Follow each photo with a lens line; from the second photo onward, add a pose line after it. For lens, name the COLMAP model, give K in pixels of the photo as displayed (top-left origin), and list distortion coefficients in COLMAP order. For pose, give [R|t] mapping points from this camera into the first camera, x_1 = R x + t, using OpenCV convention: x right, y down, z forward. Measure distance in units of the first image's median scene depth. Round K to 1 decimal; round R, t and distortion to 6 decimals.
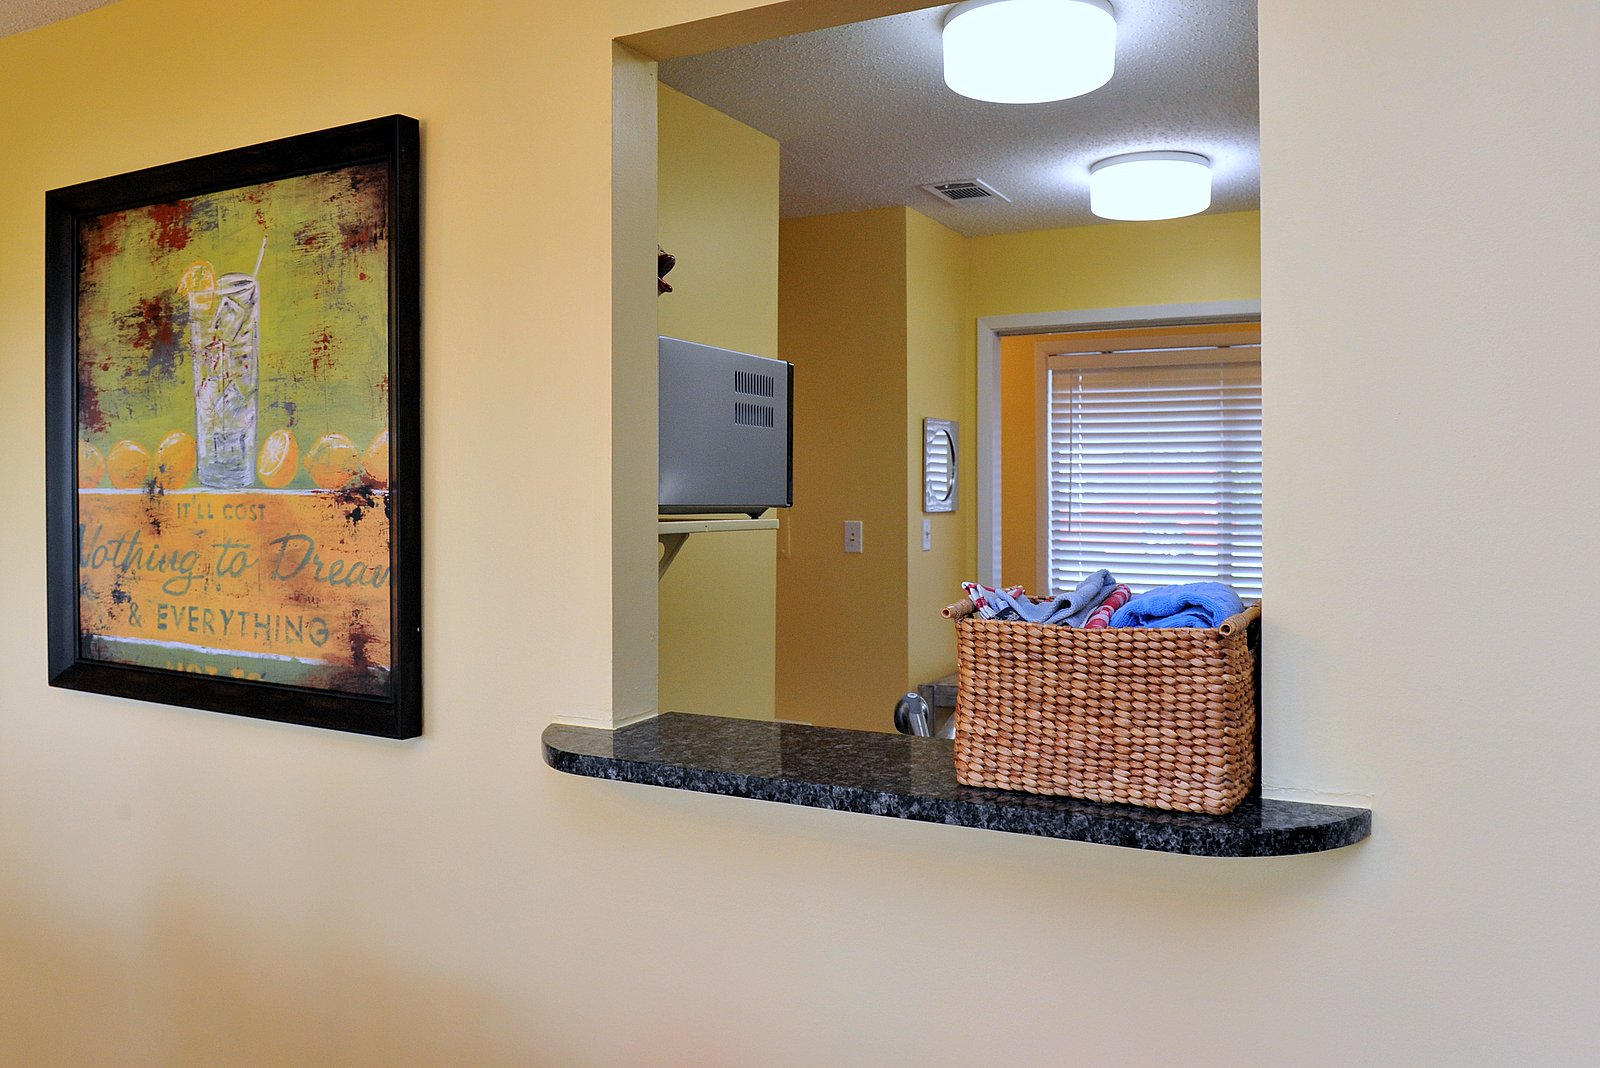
lens RADIAL K [[1190.8, 0, 804.5], [0, 1190.8, 561.6], [0, 0, 1]] dist [-0.048395, -0.003570]
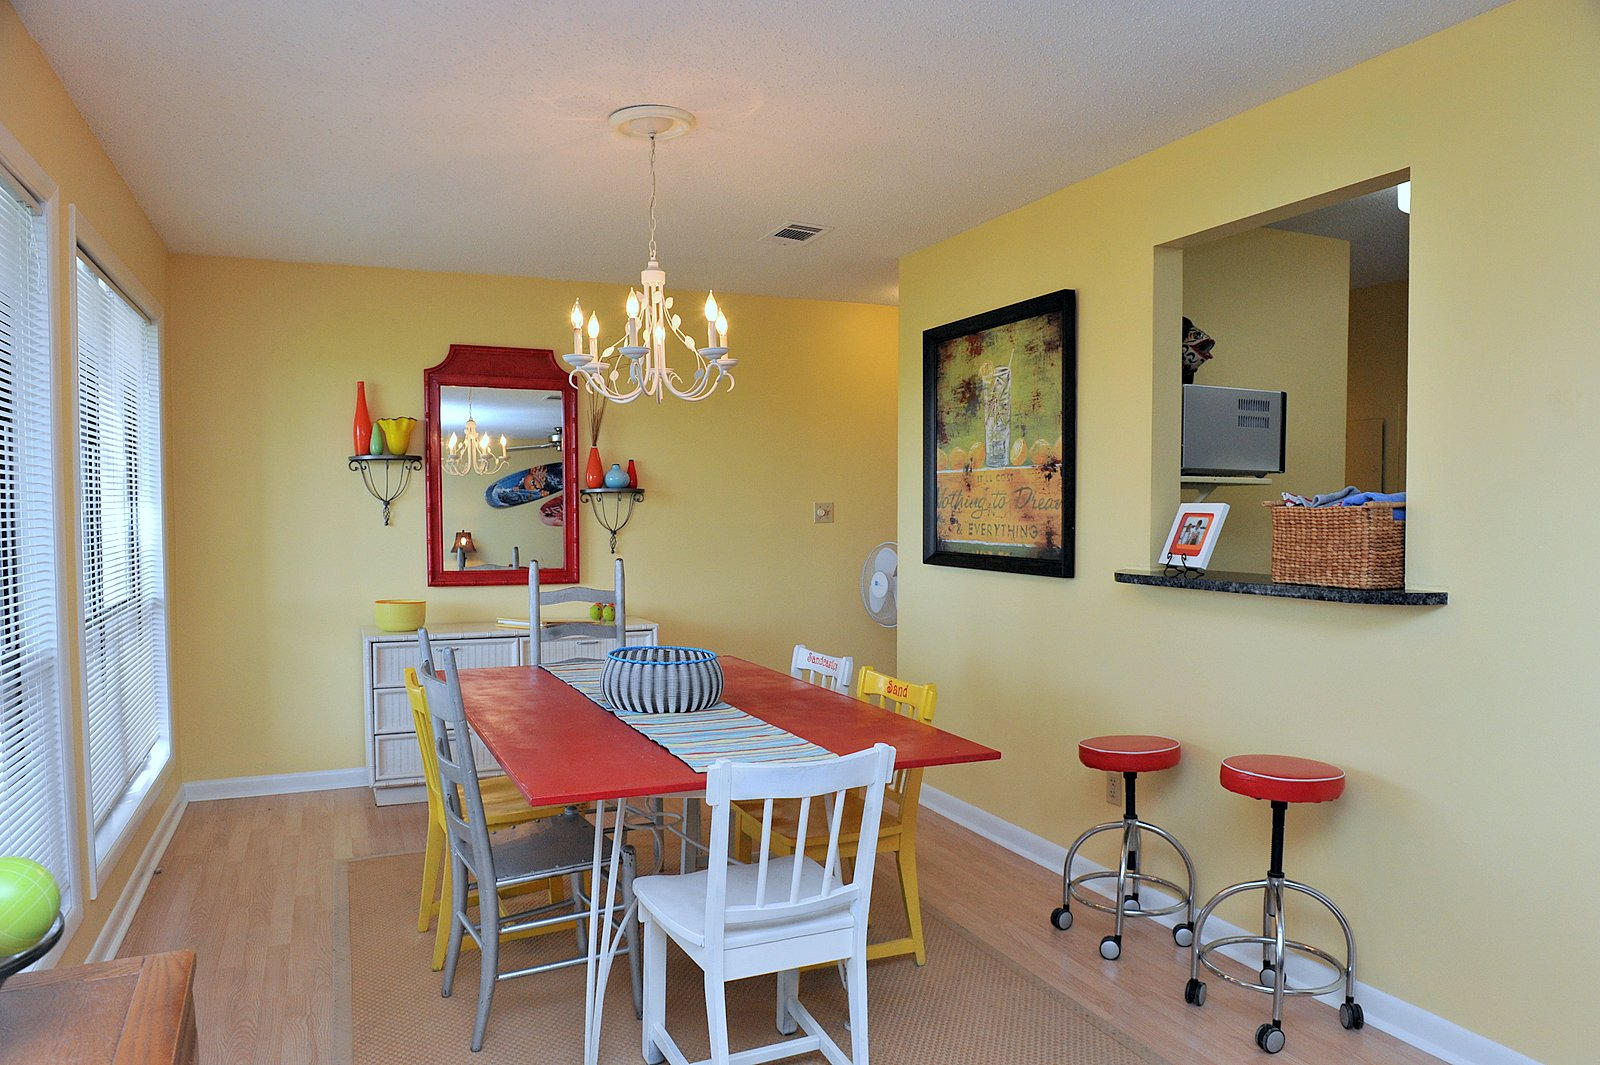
lens RADIAL K [[1091.5, 0, 798.1], [0, 1091.5, 554.0], [0, 0, 1]] dist [-0.054366, -0.003823]
pose [[0.770325, 0.011568, -0.637547, 0.493628], [-0.011535, 0.999925, 0.004205, 0.091658], [0.637548, 0.004115, 0.770400, -0.754468]]
